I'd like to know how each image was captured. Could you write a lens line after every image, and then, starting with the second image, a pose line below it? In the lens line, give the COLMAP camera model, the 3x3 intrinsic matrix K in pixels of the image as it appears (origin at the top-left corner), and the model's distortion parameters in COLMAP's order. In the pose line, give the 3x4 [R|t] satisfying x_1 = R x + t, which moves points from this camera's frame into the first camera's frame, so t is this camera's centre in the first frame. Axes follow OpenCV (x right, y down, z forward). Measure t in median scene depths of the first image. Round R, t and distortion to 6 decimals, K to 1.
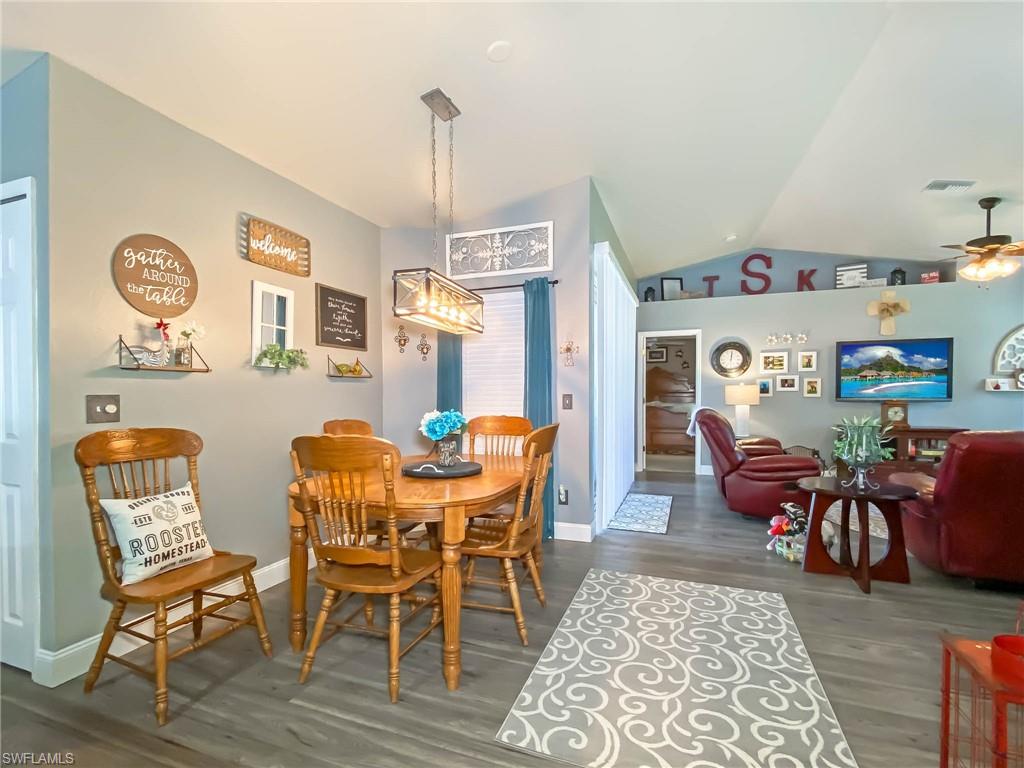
lens RADIAL K [[473.9, 0, 517.3], [0, 473.9, 405.4], [0, 0, 1]] dist [0.015537, -0.004983]
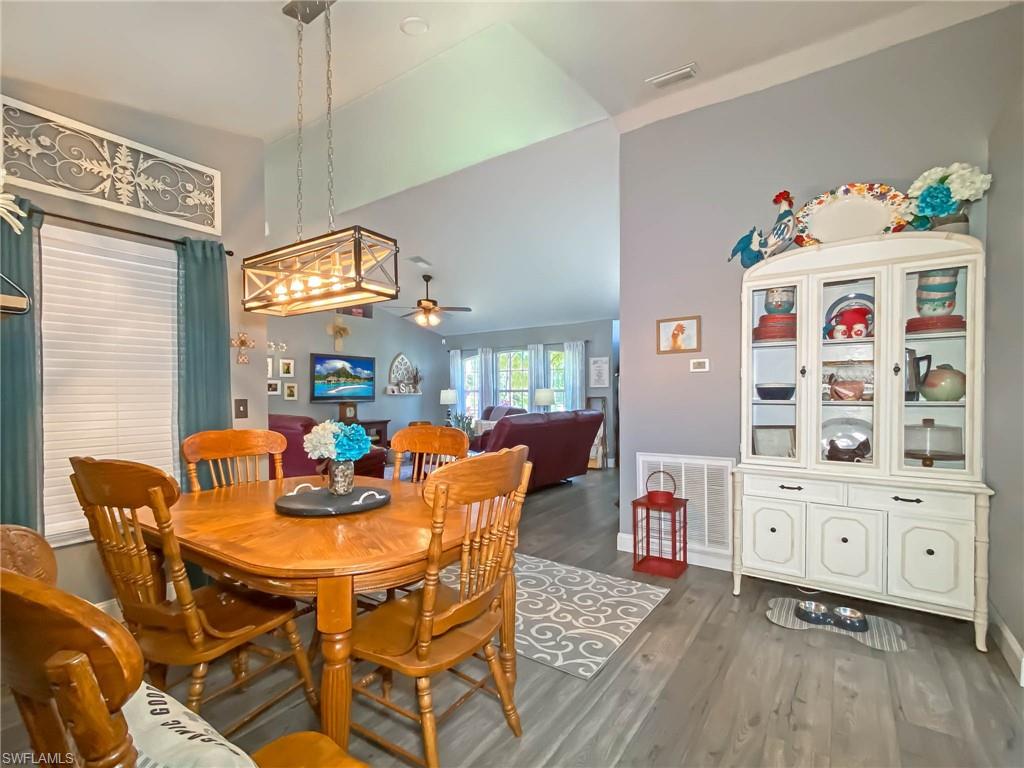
lens RADIAL K [[473.9, 0, 511.7], [0, 473.9, 391.7], [0, 0, 1]] dist [0.015537, -0.004983]
pose [[0.250432, 0.004061, 0.968126, -0.501127], [0.031962, 0.999411, -0.012460, -0.010467], [-0.967606, 0.034063, 0.250155, 0.334472]]
